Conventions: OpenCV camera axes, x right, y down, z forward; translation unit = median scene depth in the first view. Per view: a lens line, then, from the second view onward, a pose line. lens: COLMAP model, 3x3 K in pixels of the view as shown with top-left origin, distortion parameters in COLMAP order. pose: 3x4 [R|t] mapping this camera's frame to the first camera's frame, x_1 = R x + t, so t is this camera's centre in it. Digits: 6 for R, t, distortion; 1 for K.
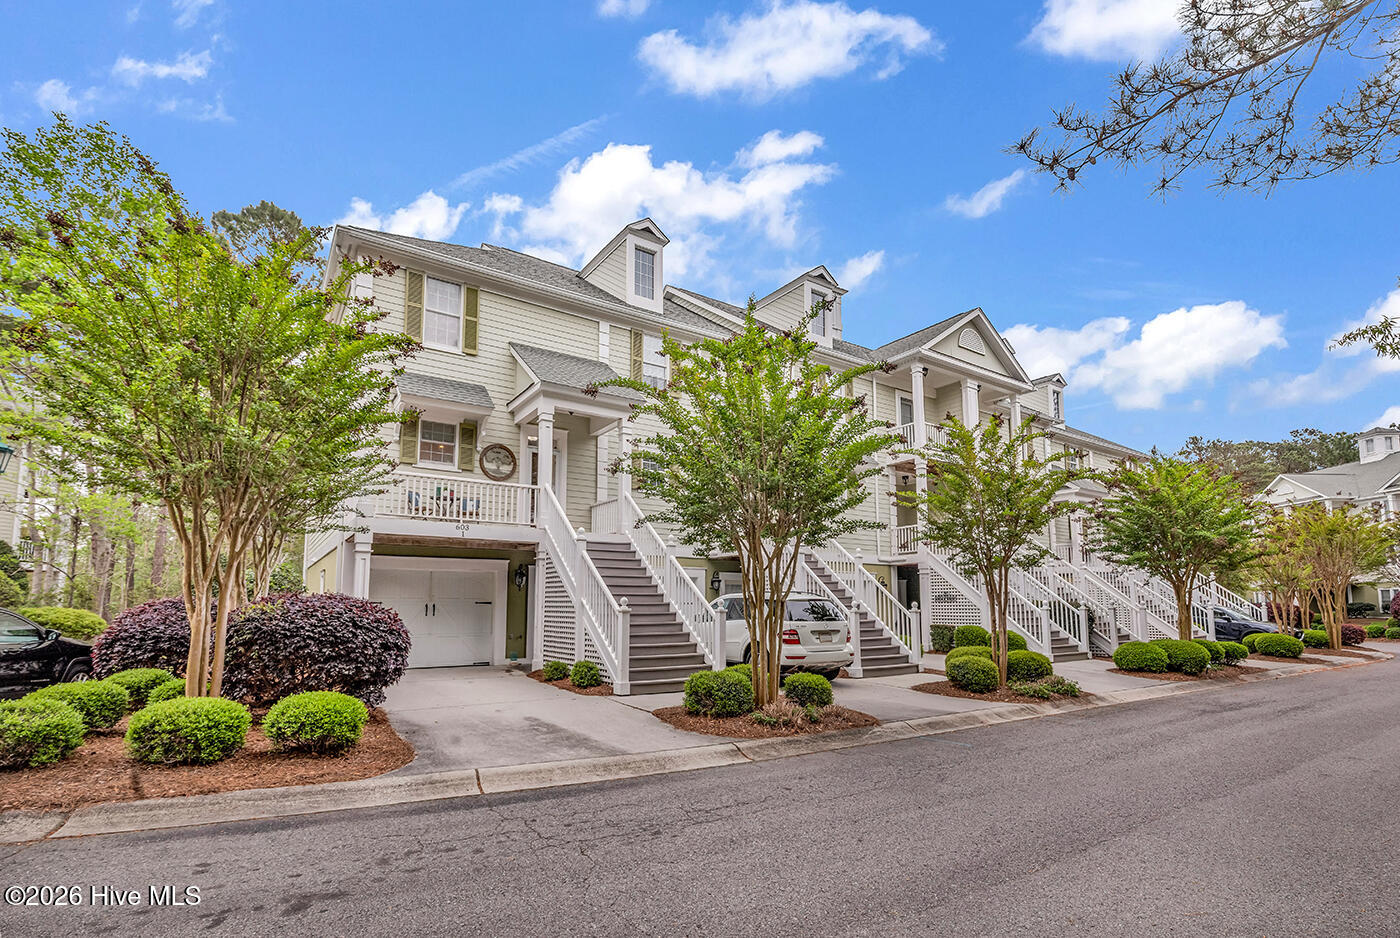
lens RADIAL K [[651.8, 0, 700.0], [0, 651.8, 469.0], [0, 0, 1]] dist [0.003301, -0.000161]
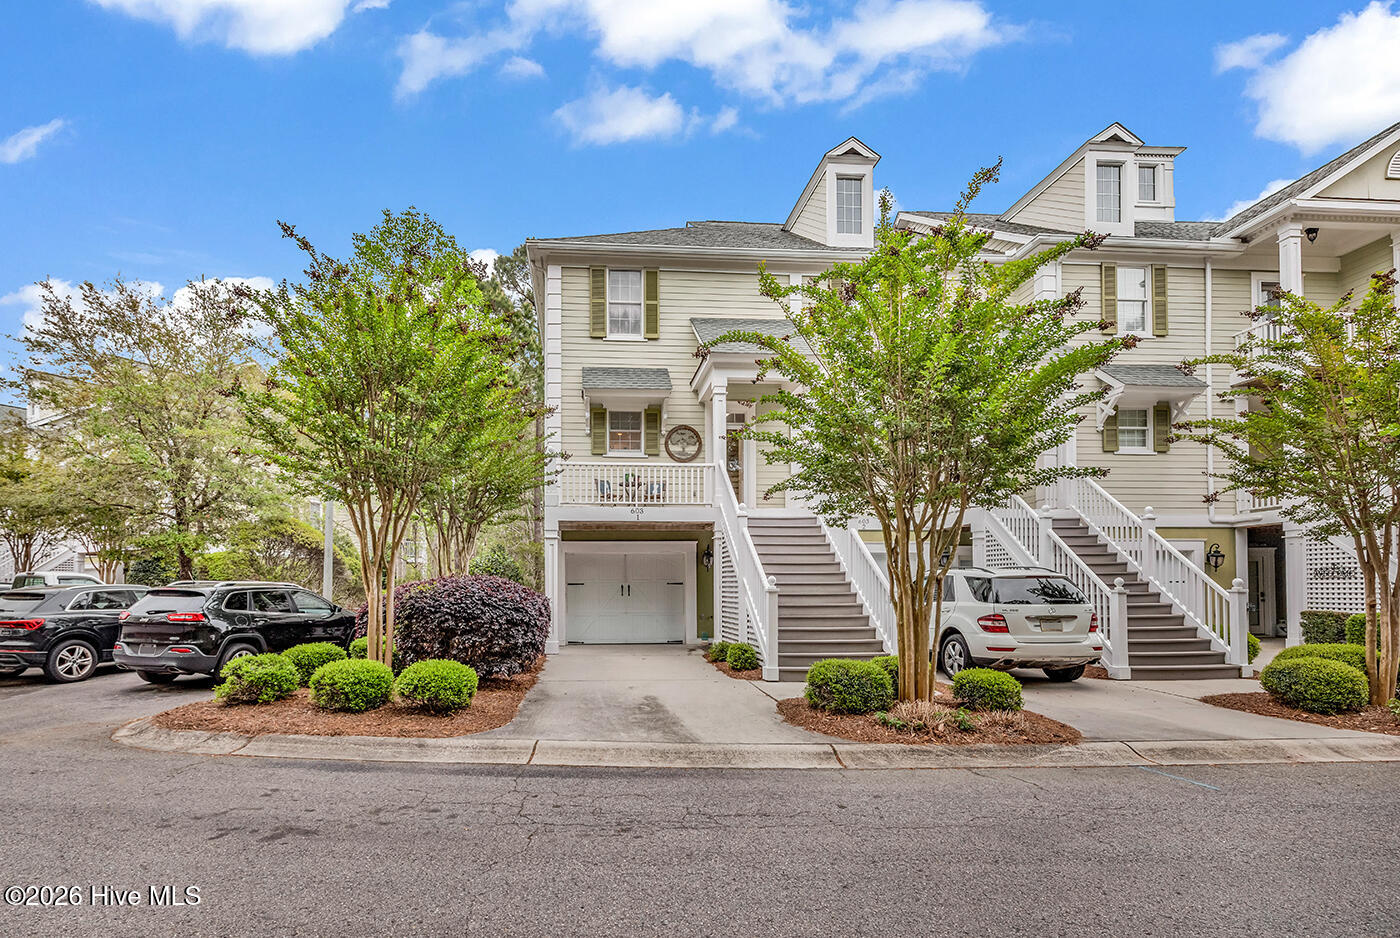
lens RADIAL K [[668.0, 0, 700.0], [0, 668.0, 517.6], [0, 0, 1]] dist [0.003711, -0.000084]
pose [[0.864842, -0.056824, -0.498818, 0.241916], [0.107079, 0.991590, 0.072693, 0.034171], [0.490492, -0.116281, 0.863653, 0.142720]]
